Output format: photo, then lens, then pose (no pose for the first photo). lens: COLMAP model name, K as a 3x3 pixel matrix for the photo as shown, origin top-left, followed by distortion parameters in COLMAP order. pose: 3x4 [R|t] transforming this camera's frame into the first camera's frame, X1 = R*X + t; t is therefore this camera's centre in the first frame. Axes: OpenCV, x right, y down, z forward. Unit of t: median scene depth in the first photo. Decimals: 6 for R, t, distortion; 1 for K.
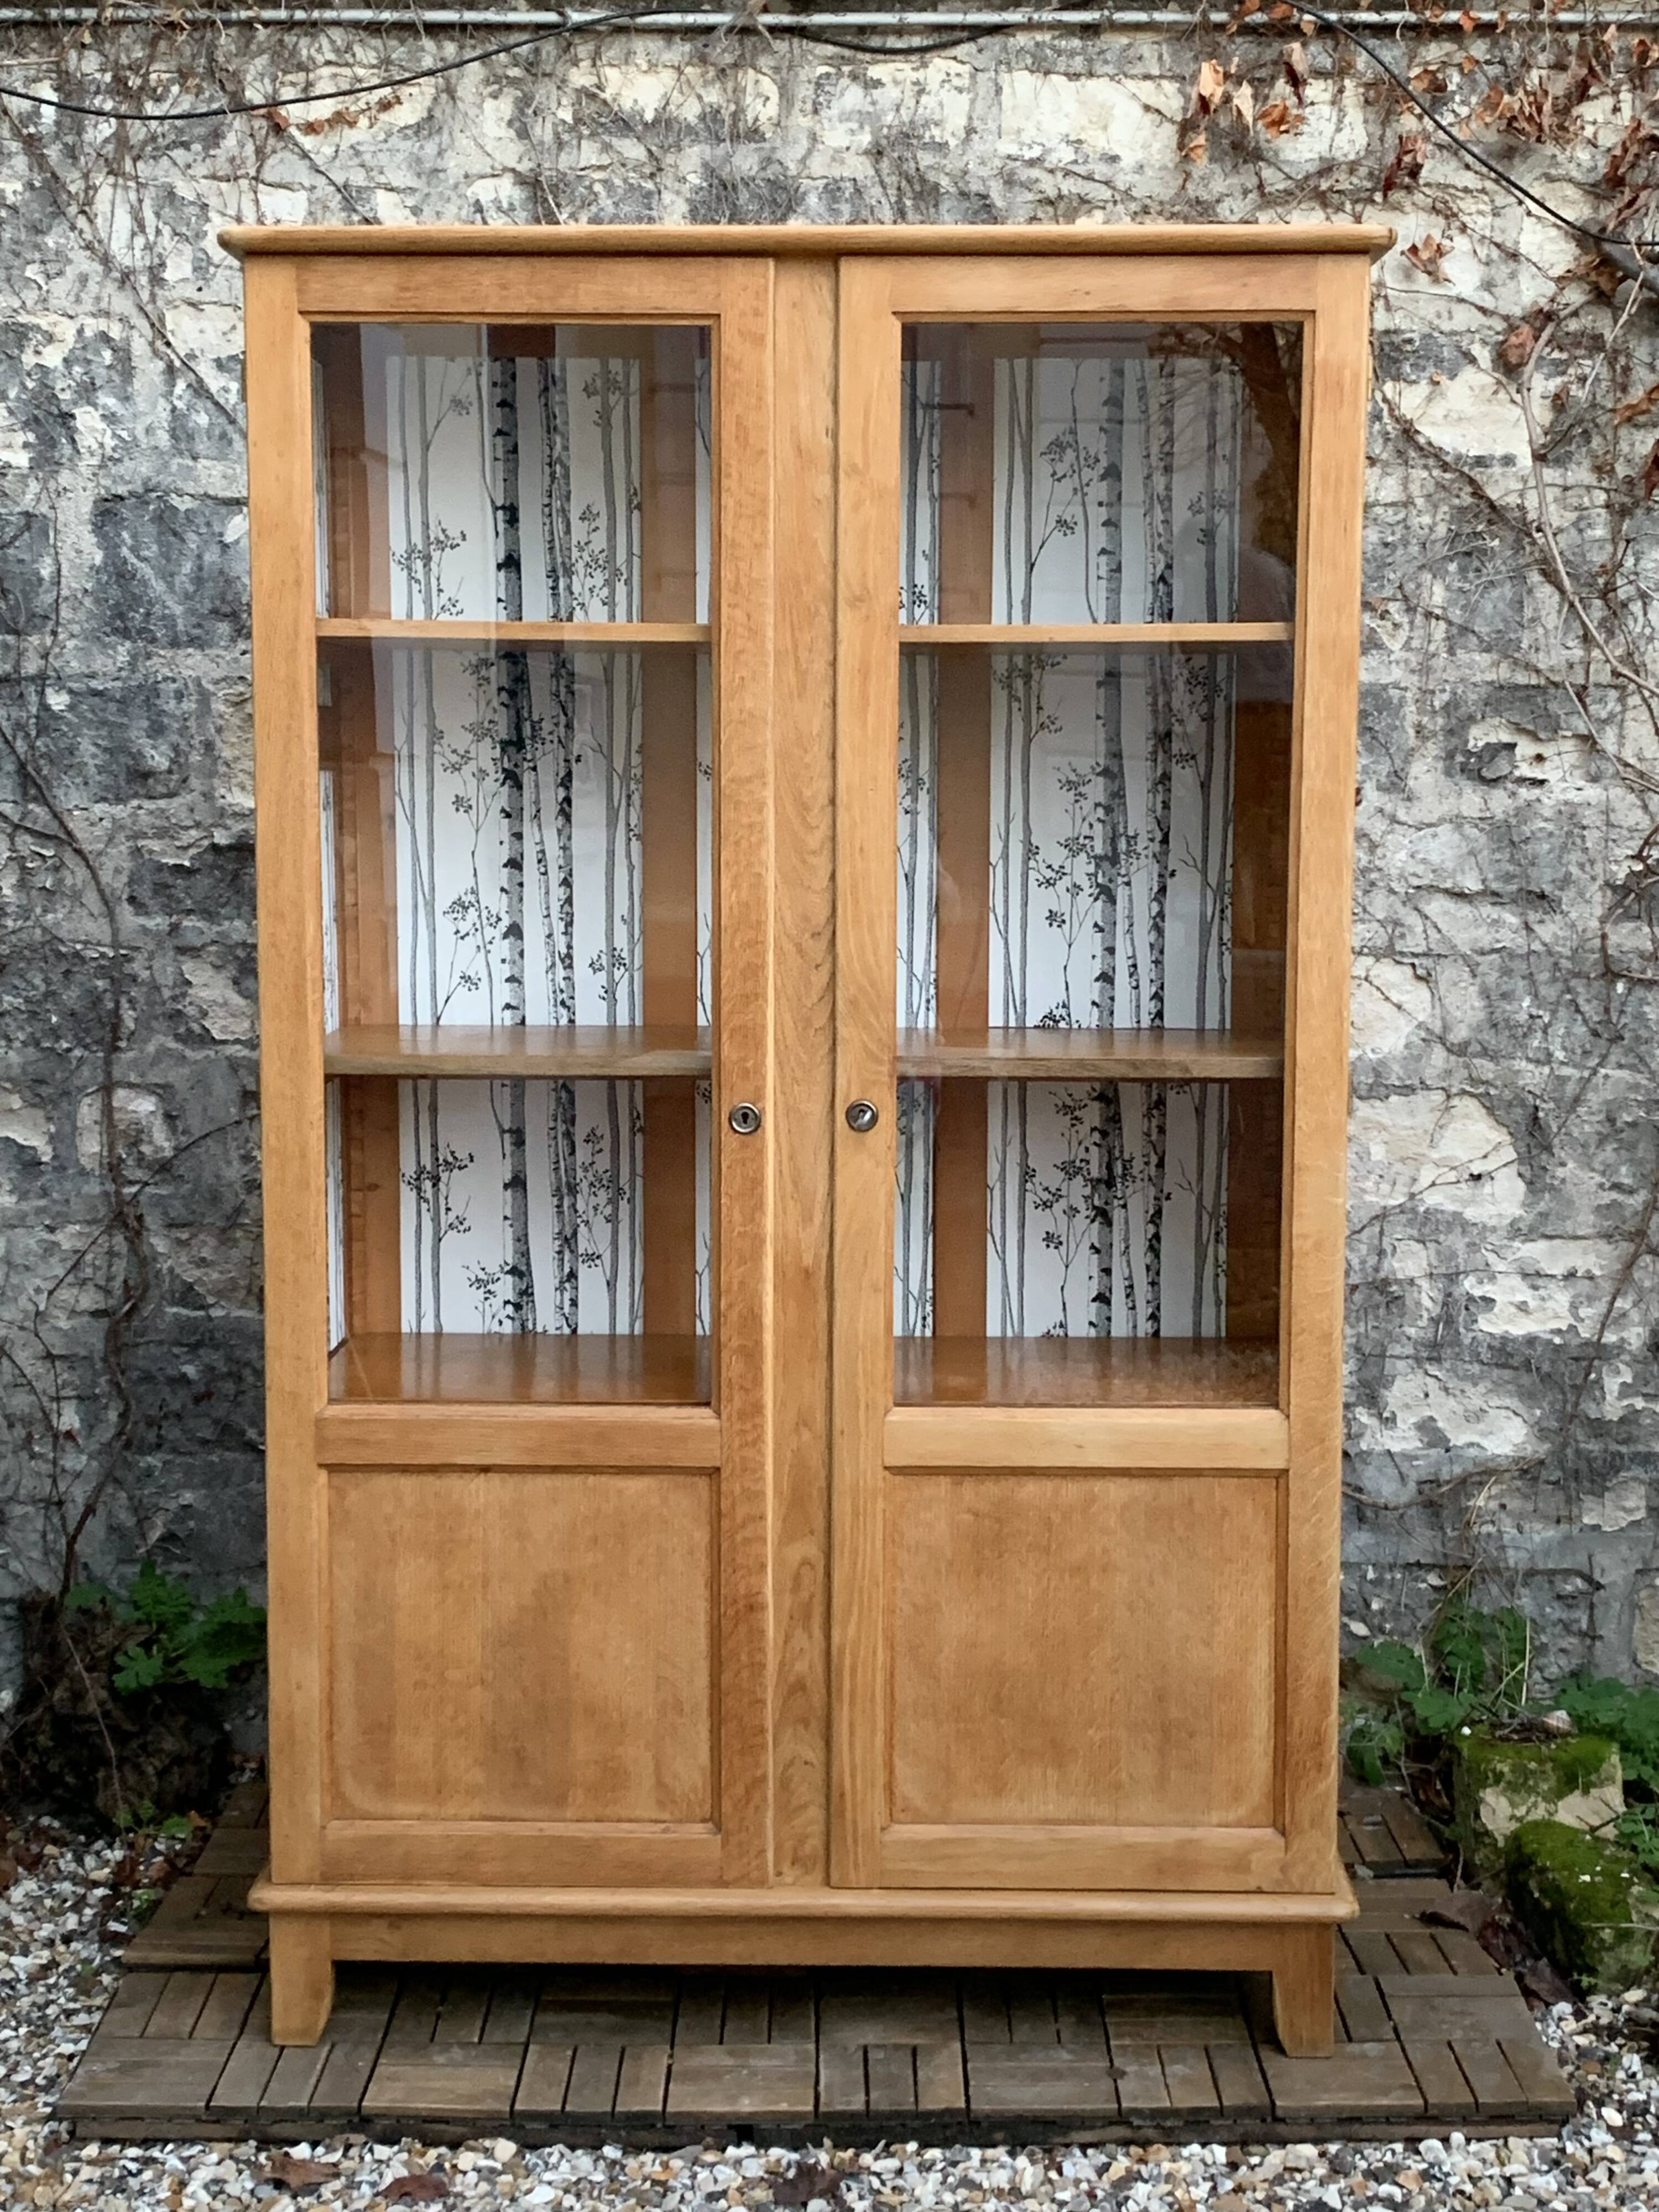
lens RADIAL K [[3100.5, 0, 831.8], [0, 3100.5, 1079.2], [0, 0, 1]] dist [0.218729, -0.776436]
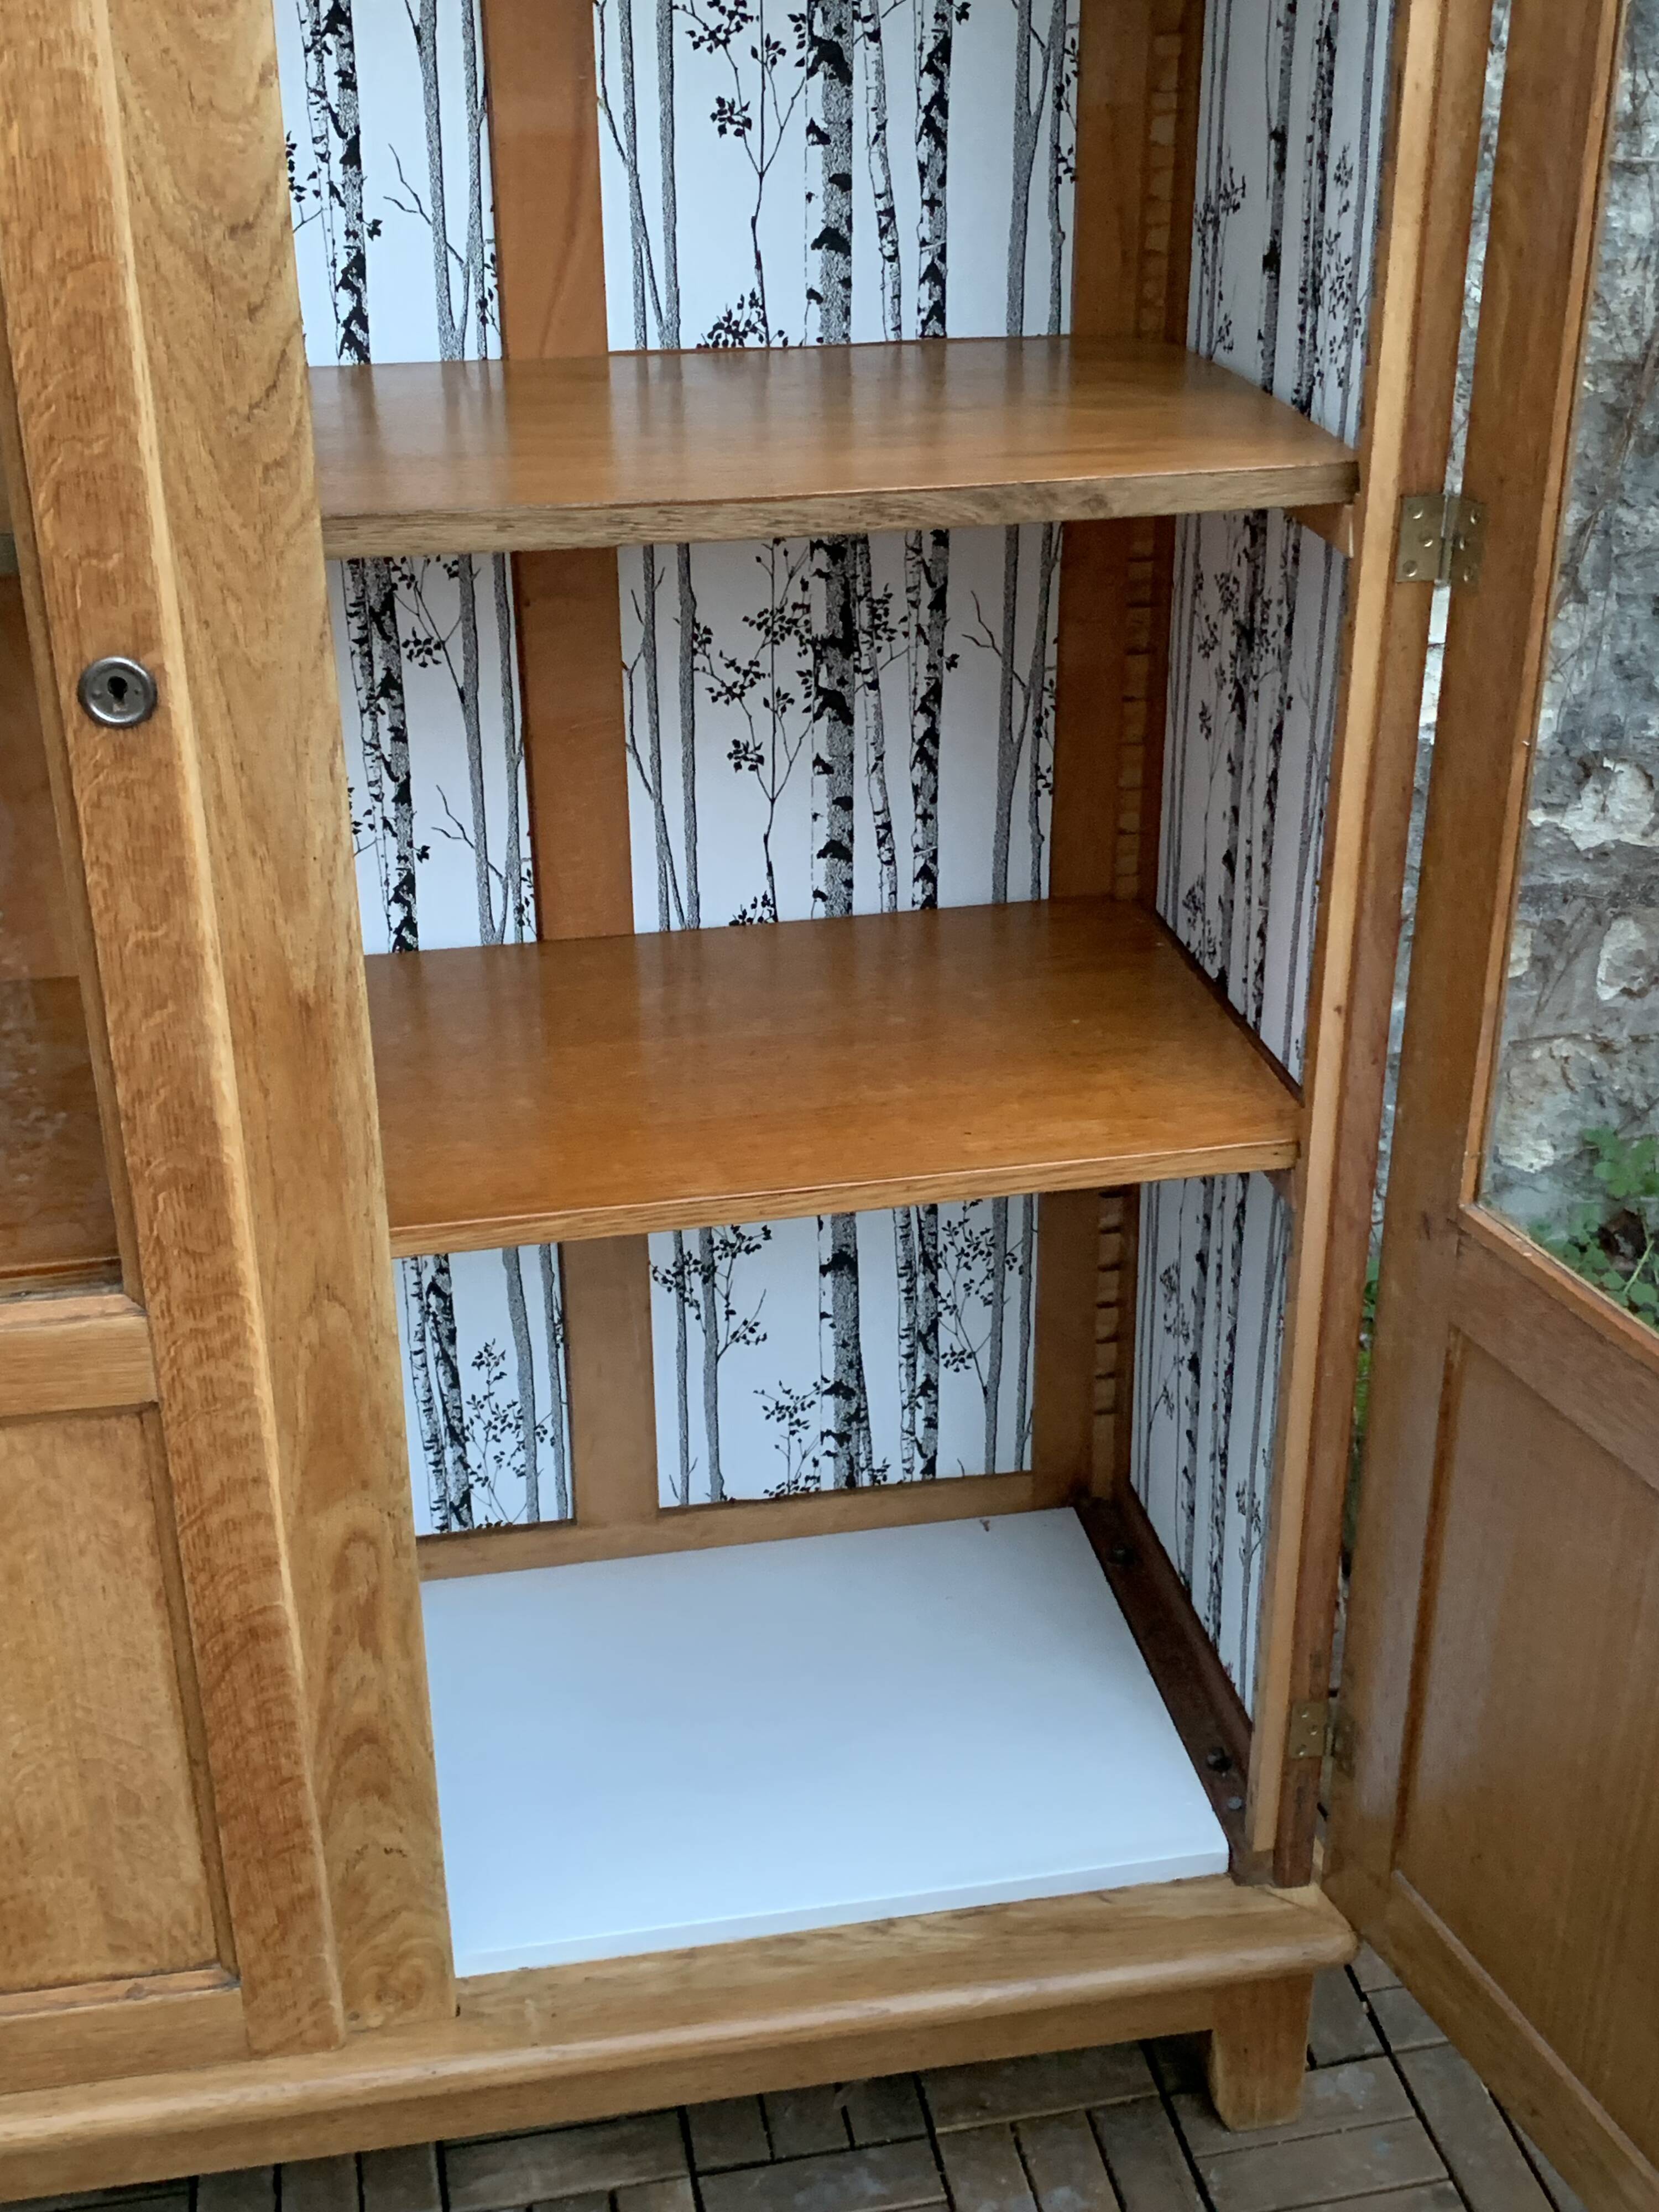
lens RADIAL K [[2598.2, 0, 798.2], [0, 2598.2, 1104.2], [0, 0, 1]] dist [0.174318, -0.538664]
pose [[0.981402, -0.096908, 0.165710, -0.001471], [0.033380, 0.936224, 0.349815, -0.050296], [-0.189042, -0.337777, 0.922046, 0.555463]]
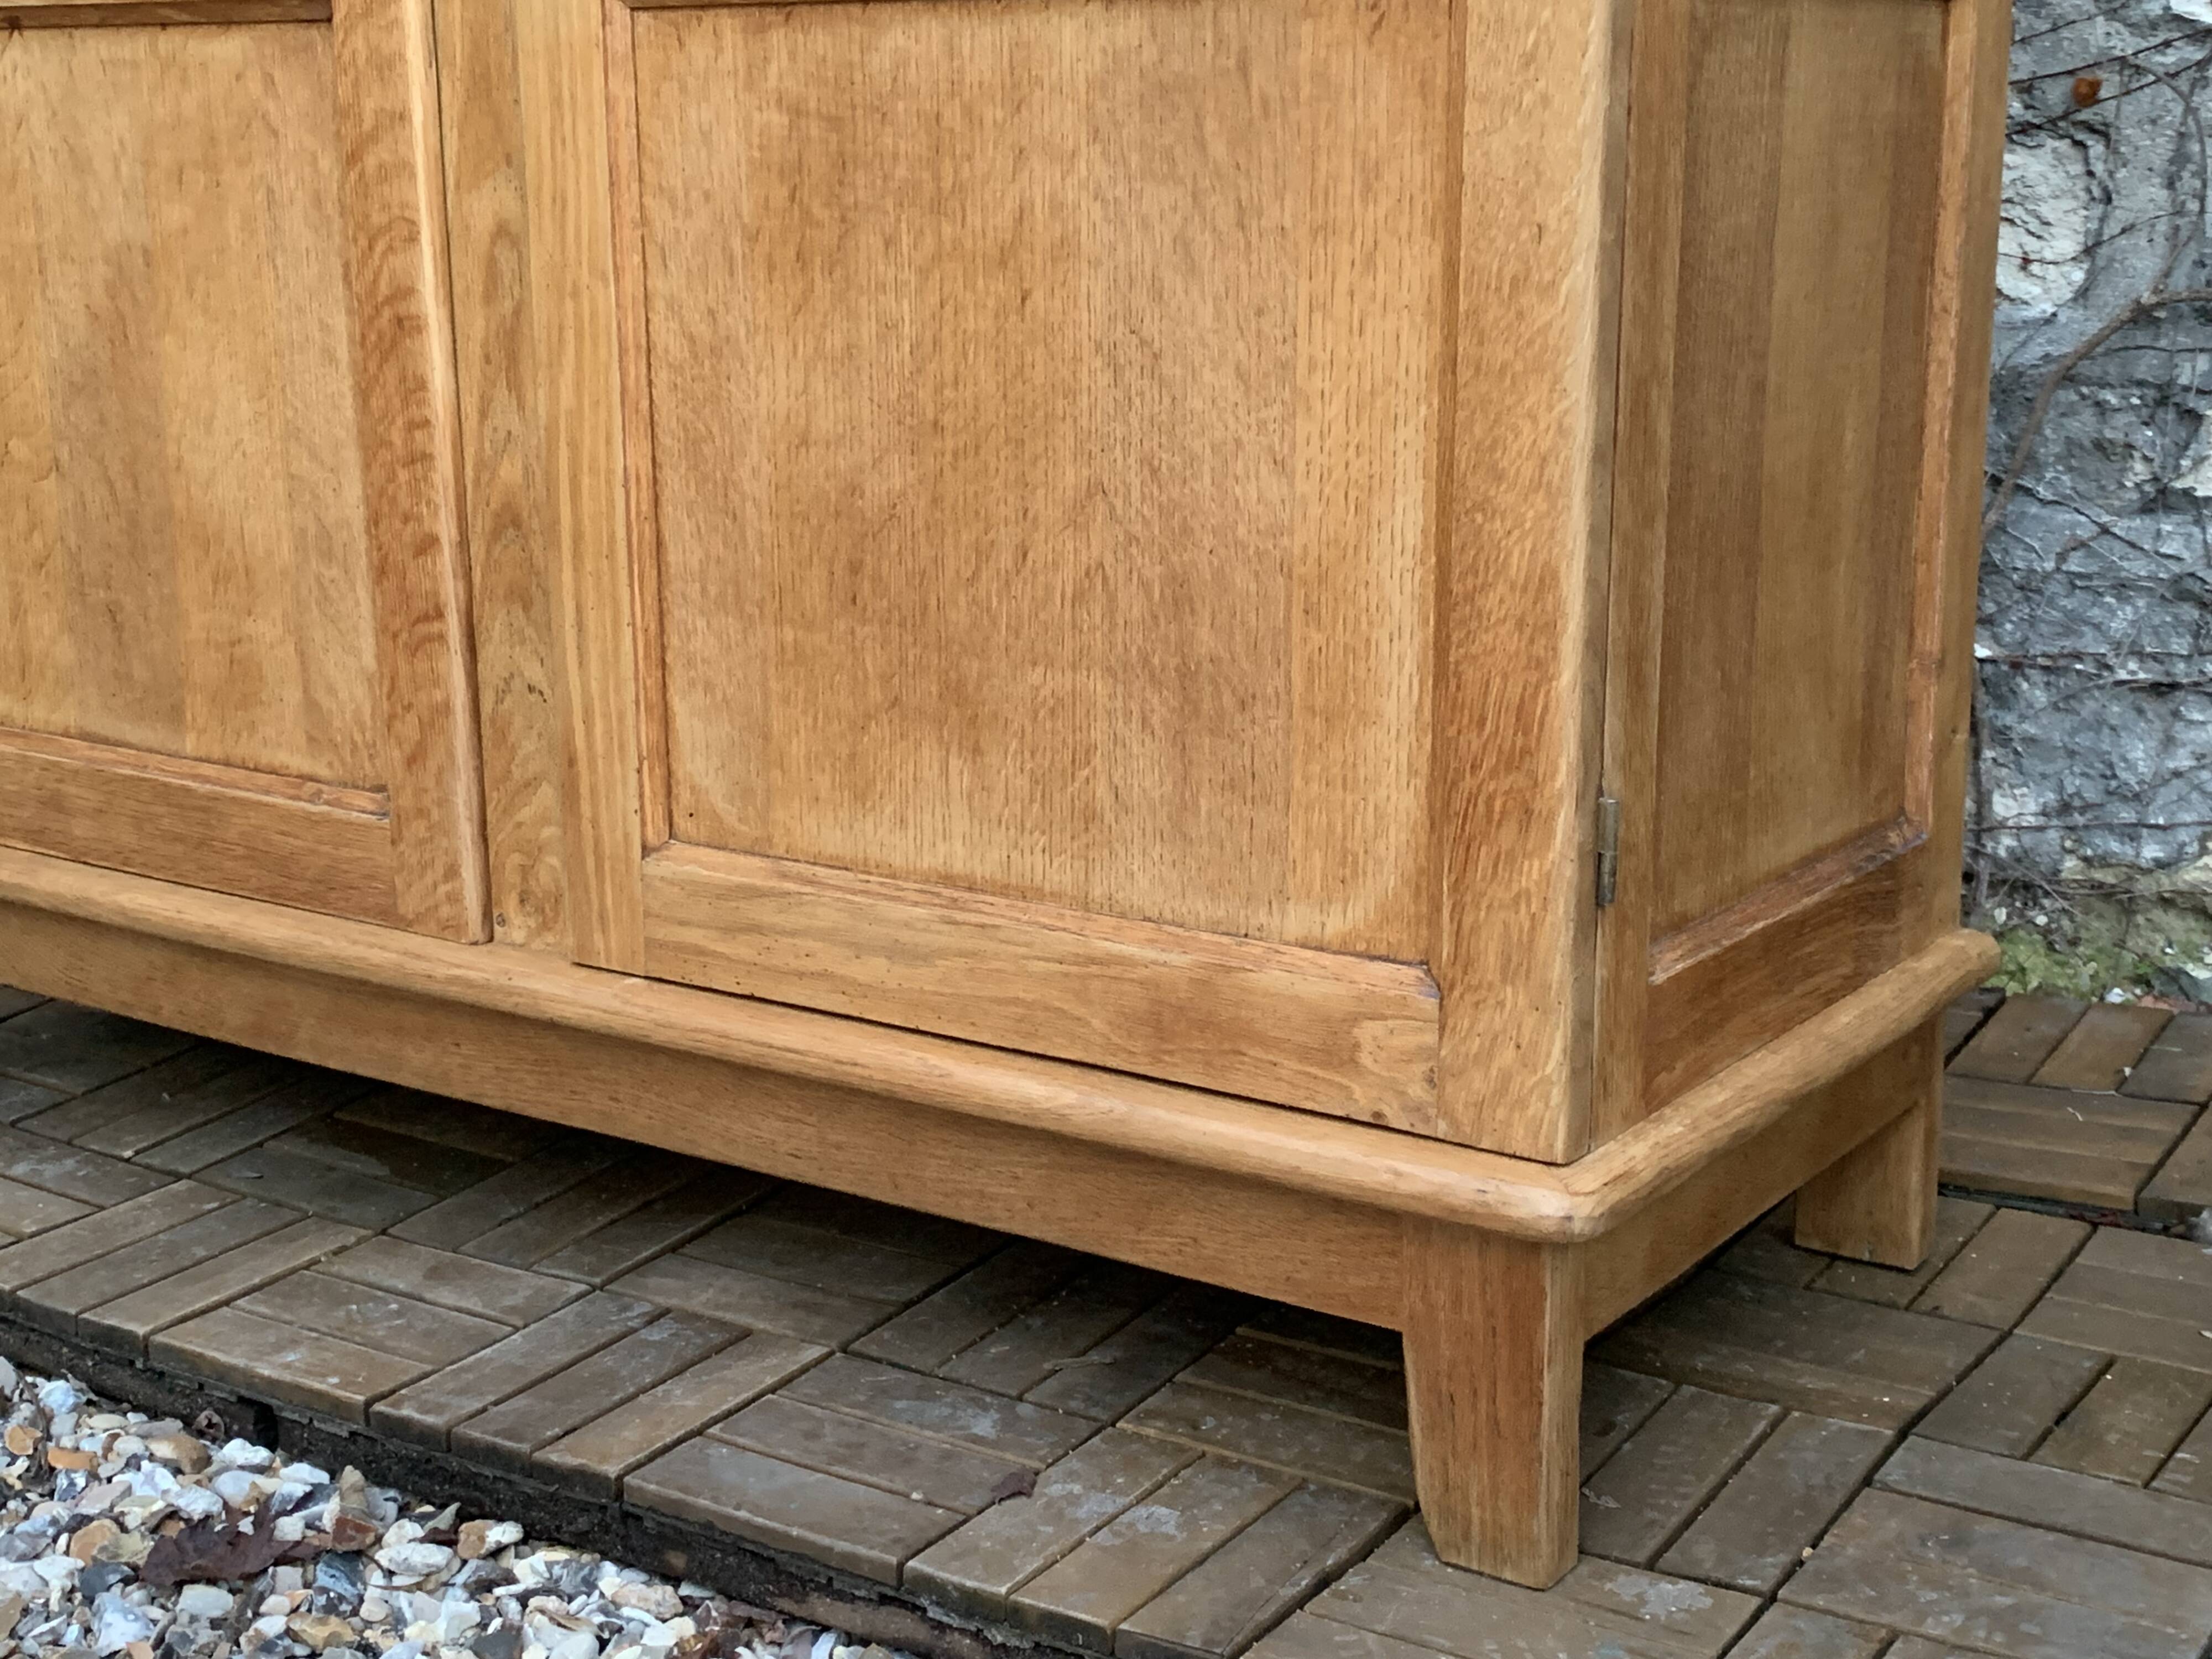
lens RADIAL K [[2938.0, 0, 1119.9], [0, 2938.0, 838.9], [0, 0, 1]] dist [0.234713, -0.777301]
pose [[0.836320, 0.120805, -0.534766, 0.267350], [-0.048199, 0.987845, 0.147778, 0.155554], [0.546118, -0.097814, 0.831978, 0.619439]]
